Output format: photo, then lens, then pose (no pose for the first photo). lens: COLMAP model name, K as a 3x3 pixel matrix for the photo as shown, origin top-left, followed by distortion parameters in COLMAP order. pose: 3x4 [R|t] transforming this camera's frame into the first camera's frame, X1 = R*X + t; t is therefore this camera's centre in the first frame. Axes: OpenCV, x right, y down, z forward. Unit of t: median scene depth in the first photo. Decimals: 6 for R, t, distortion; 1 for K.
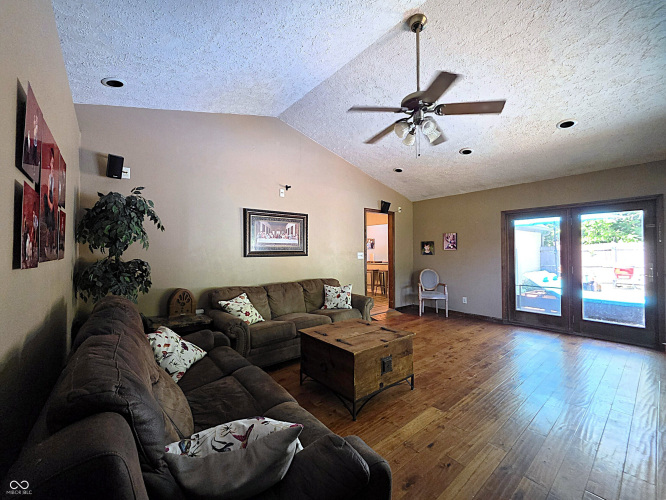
lens RADIAL K [[278.6, 0, 331.1], [0, 278.6, 249.0], [0, 0, 1]] dist [0.000961, 0.000097]
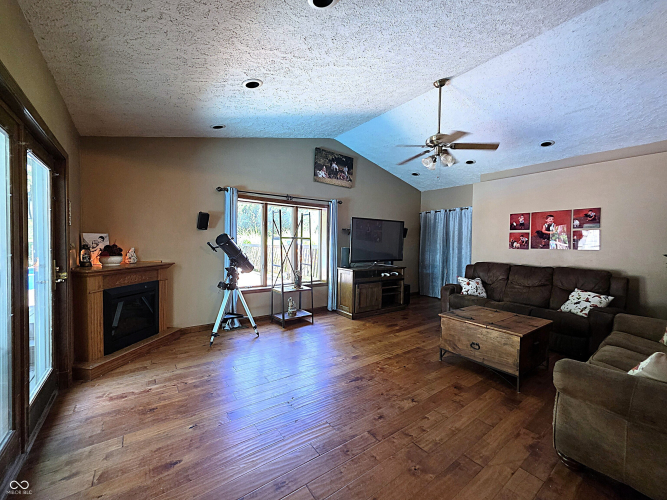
lens RADIAL K [[273.8, 0, 329.5], [0, 273.8, 247.7], [0, 0, 1]] dist [0.000036, -0.000025]
pose [[-0.998478, -0.012686, 0.053681, 0.672716], [-0.012053, 0.999854, 0.012087, 0.009863], [-0.053827, 0.011422, -0.998485, 2.075299]]
